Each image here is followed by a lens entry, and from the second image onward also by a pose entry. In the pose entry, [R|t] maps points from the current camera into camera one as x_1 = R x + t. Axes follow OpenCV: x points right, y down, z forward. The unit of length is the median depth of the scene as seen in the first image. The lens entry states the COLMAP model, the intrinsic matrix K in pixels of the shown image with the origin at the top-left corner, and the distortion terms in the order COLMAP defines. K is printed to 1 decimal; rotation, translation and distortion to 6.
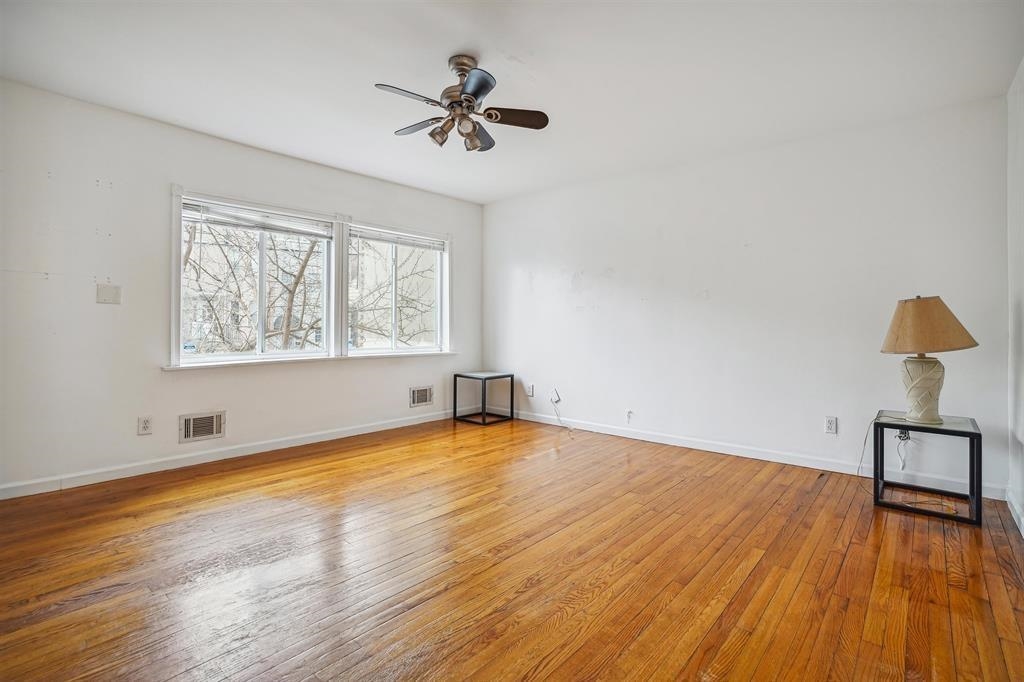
lens RADIAL K [[482.8, 0, 509.7], [0, 482.8, 331.1], [0, 0, 1]] dist [-0.069036, 0.027485]
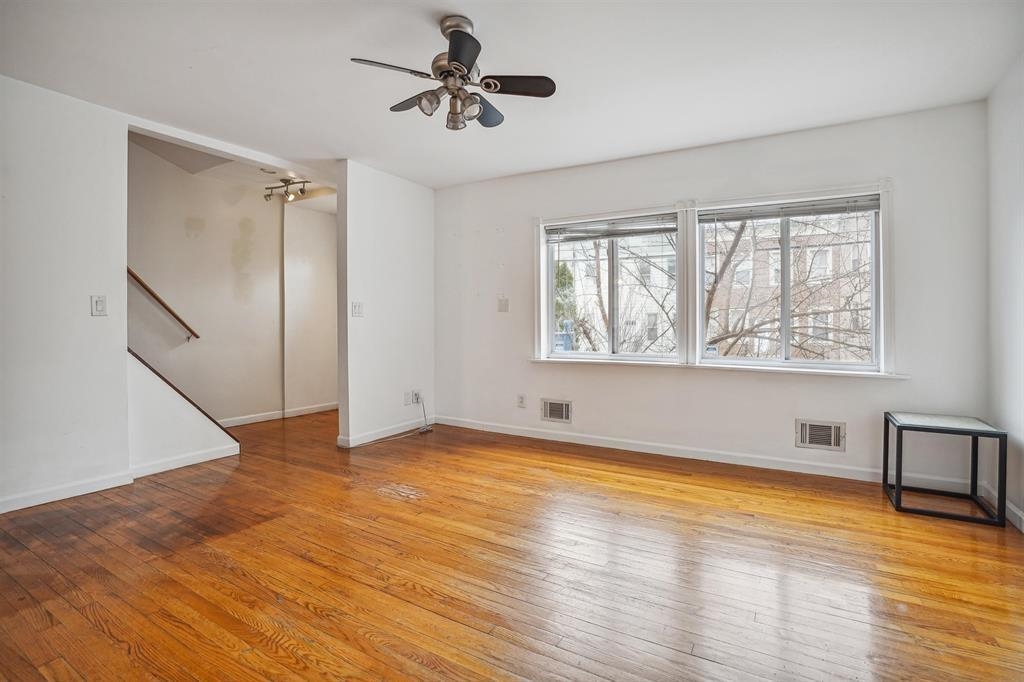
lens RADIAL K [[482.8, 0, 509.7], [0, 482.8, 331.1], [0, 0, 1]] dist [-0.069036, 0.027485]
pose [[0.181781, 0.009603, -0.983292, 0.532273], [-0.018608, 0.999807, 0.006325, -0.007379], [0.983163, 0.017147, 0.181924, 0.637791]]
